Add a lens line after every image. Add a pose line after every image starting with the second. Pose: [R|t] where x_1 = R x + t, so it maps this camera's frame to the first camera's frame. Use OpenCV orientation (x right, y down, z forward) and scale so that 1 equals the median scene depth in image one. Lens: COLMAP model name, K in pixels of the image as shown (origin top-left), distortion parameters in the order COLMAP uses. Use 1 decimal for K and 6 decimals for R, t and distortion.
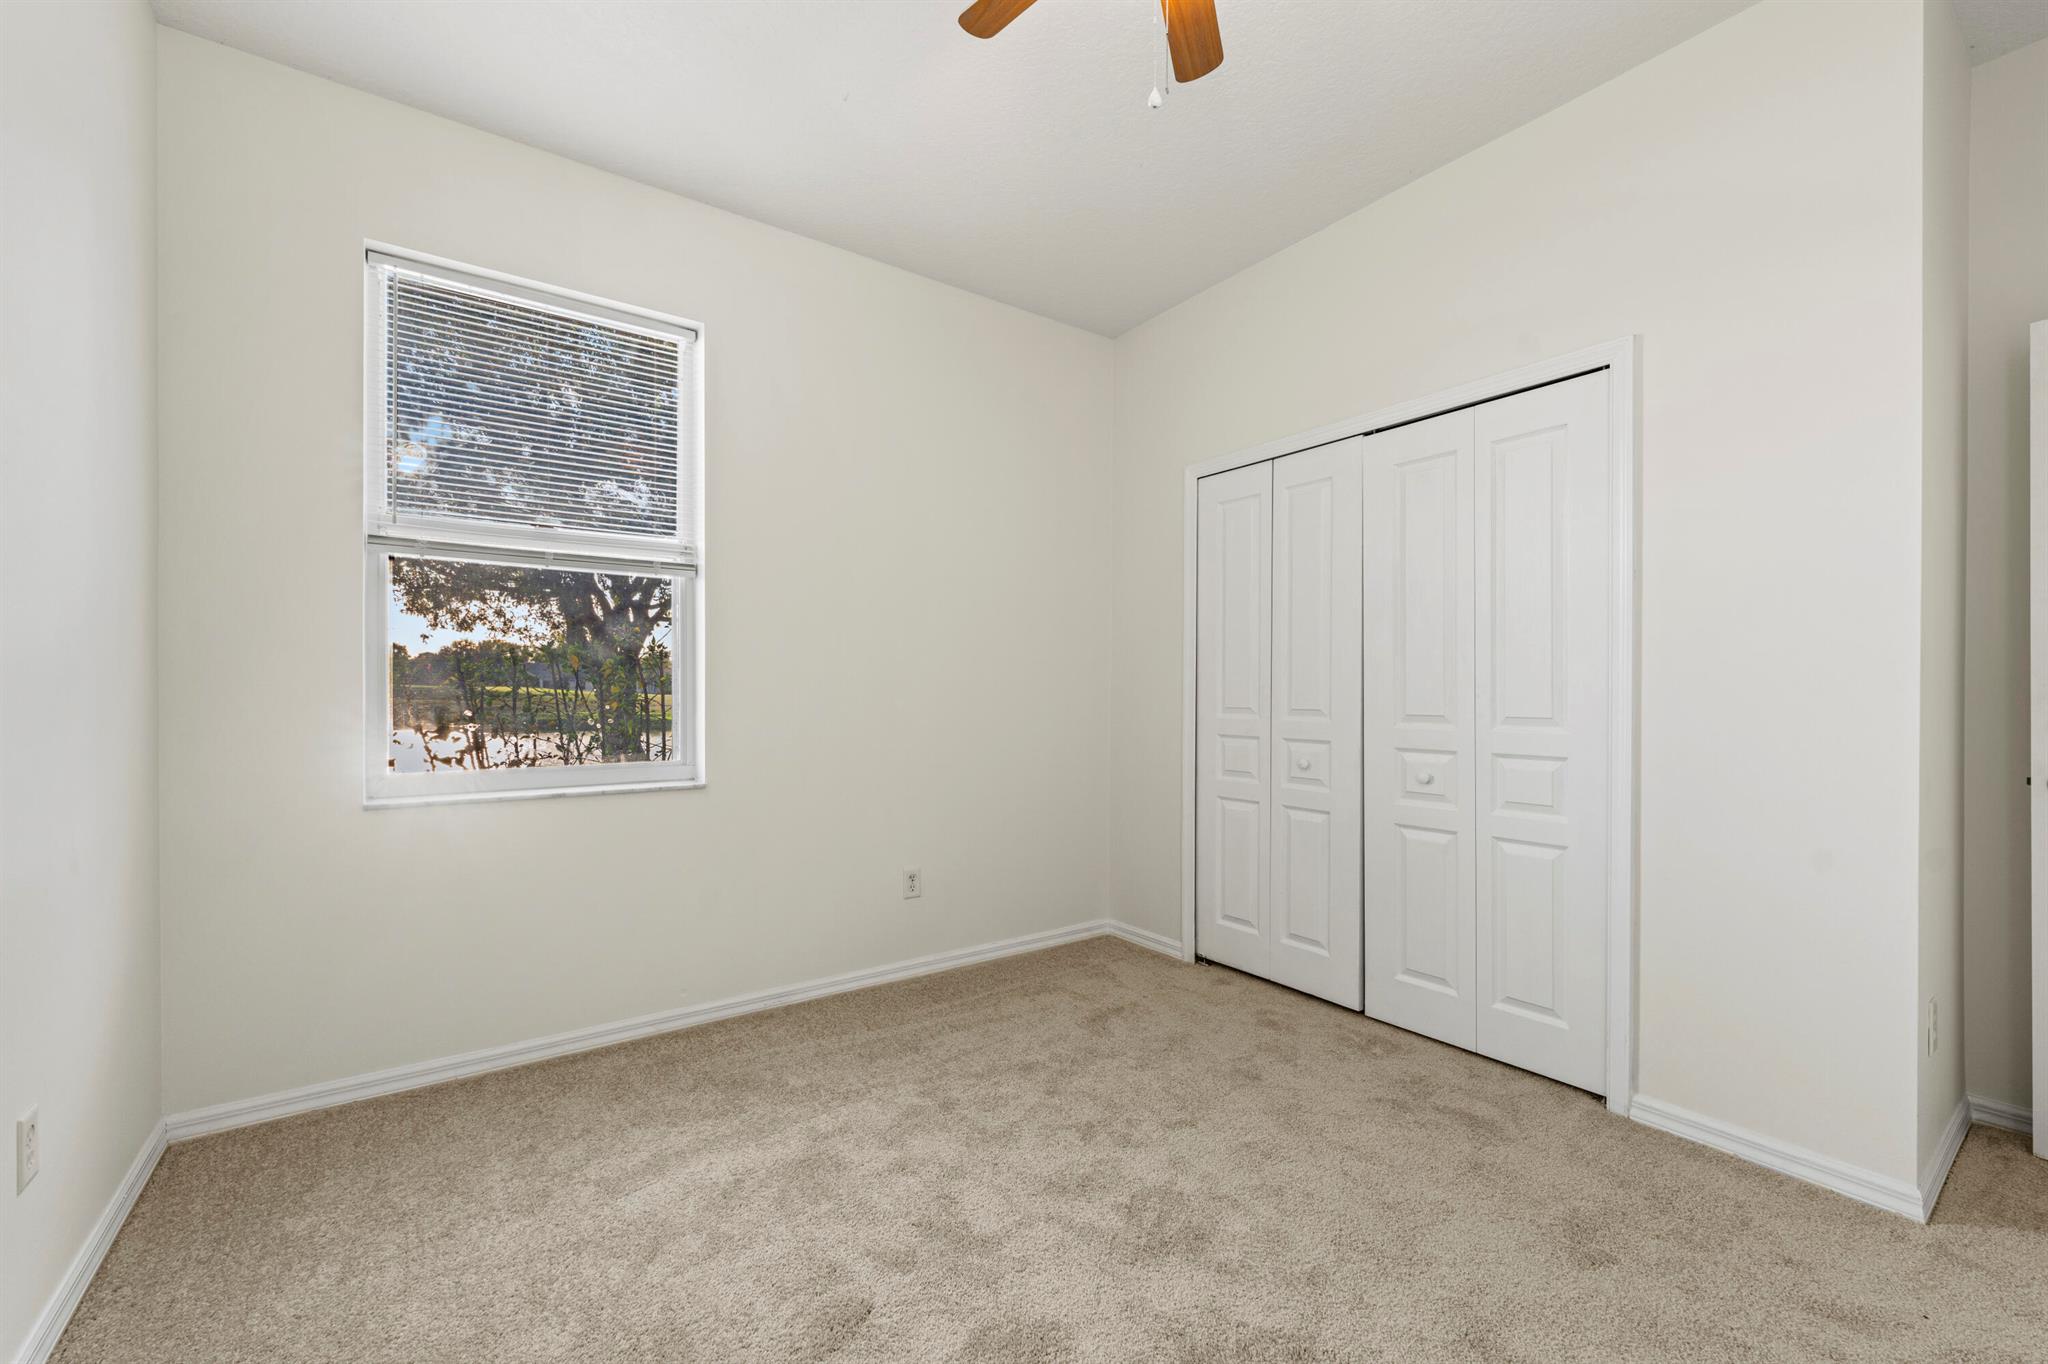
lens RADIAL K [[828.2, 0, 1026.3], [0, 828.2, 689.9], [0, 0, 1]] dist [-0.000457, -0.000337]
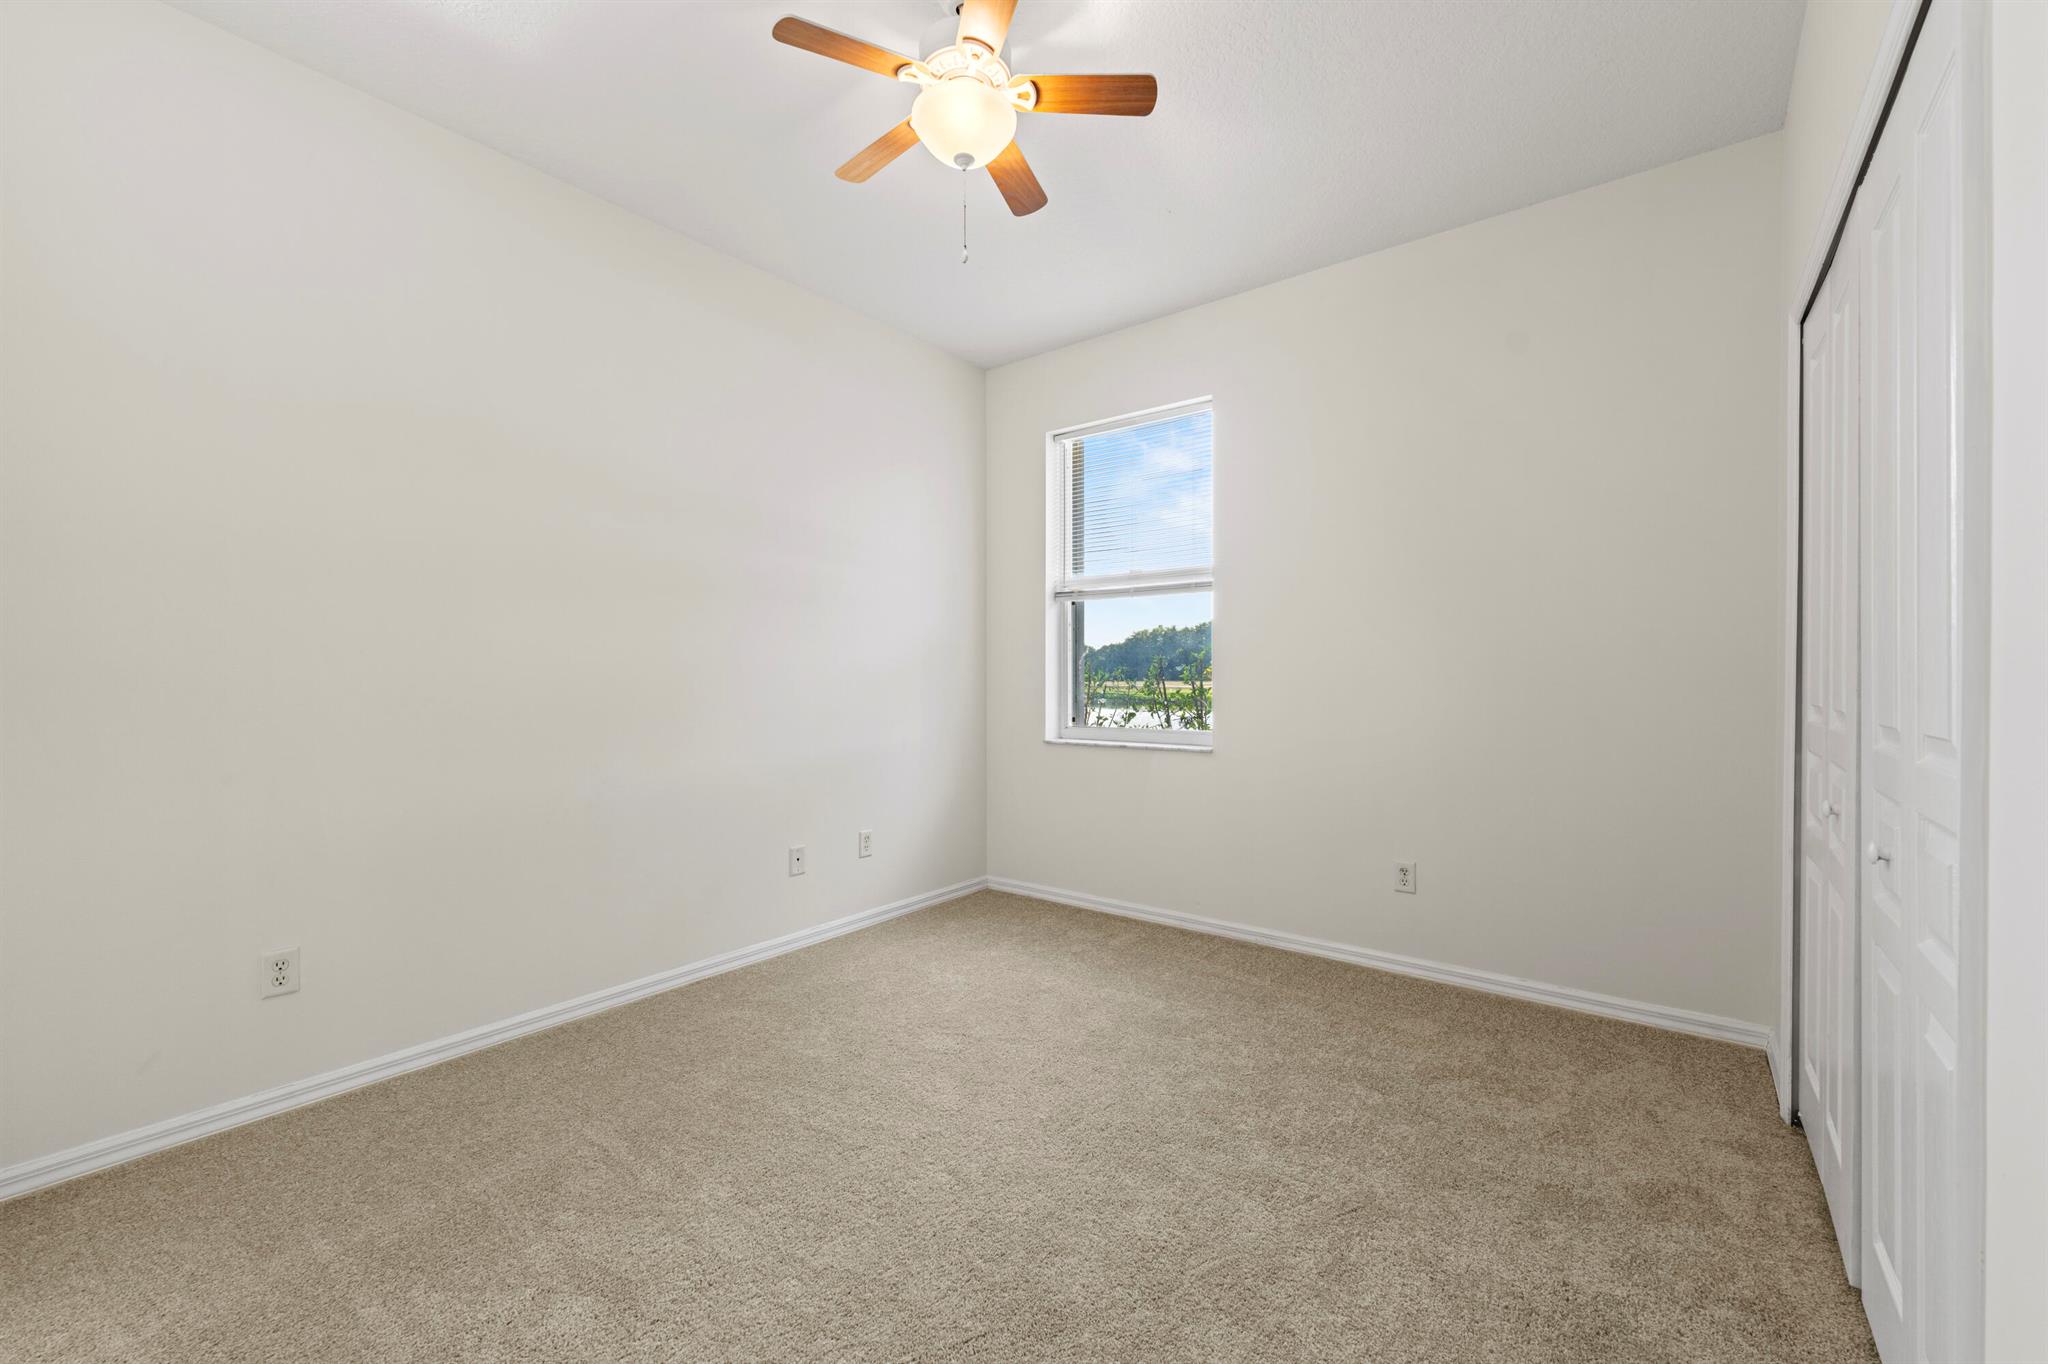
lens RADIAL K [[828.2, 0, 1027.9], [0, 828.2, 679.6], [0, 0, 1]] dist [-0.000457, -0.000337]
pose [[0.279404, 0.001272, -0.960173, 0.790091], [0.003147, 0.999993, 0.002240, -0.001002], [0.960168, -0.003648, 0.279398, 0.365806]]
